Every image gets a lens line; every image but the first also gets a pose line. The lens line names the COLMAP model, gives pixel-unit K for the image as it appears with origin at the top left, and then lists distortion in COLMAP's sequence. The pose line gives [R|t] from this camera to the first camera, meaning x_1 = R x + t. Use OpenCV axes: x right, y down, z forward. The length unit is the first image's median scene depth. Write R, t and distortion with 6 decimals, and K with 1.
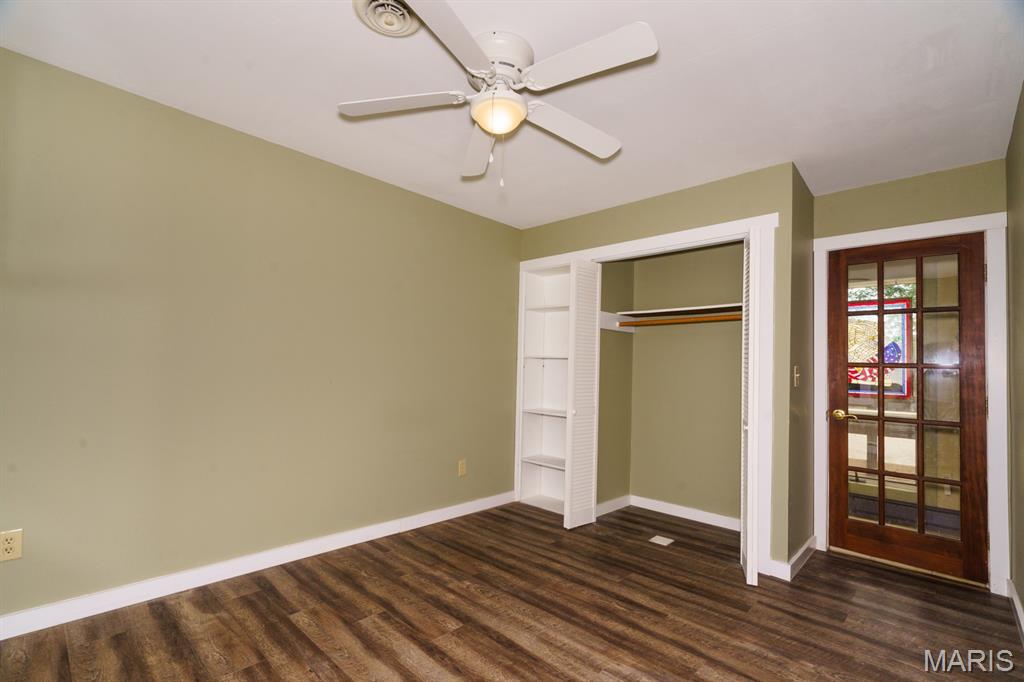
lens RADIAL K [[476.1, 0, 522.8], [0, 476.1, 346.5], [0, 0, 1]] dist [-0.004275, -0.000133]
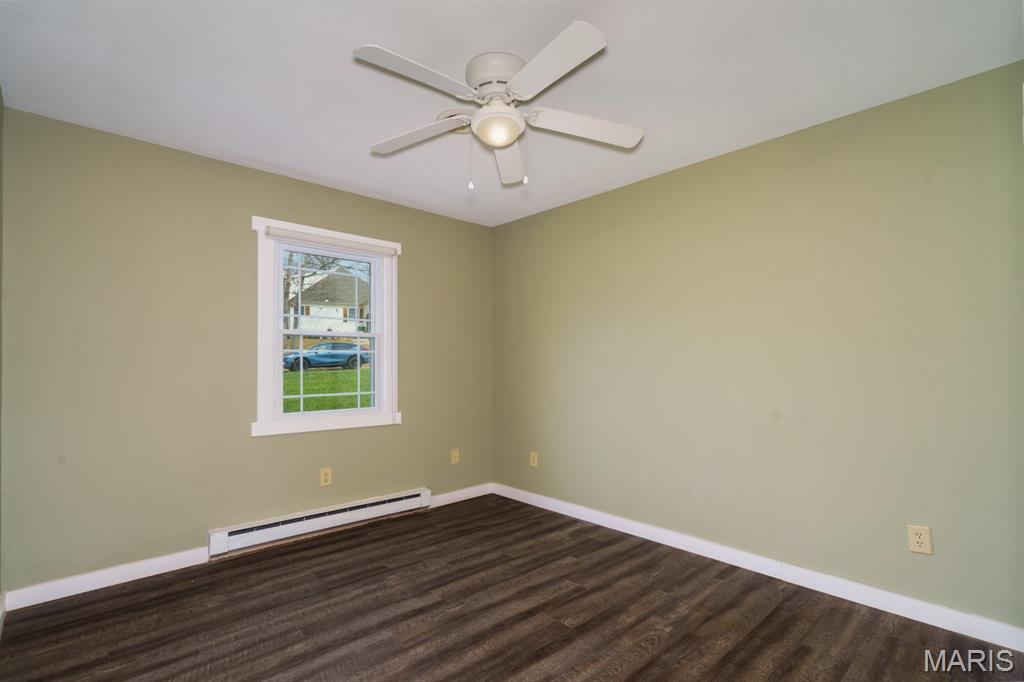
lens RADIAL K [[476.1, 0, 522.8], [0, 476.1, 346.5], [0, 0, 1]] dist [-0.004275, -0.000133]
pose [[-0.069077, -0.063489, -0.995589, 0.818682], [0.046870, 0.996664, -0.066810, 0.040201], [0.996510, -0.051278, -0.065871, 0.866352]]
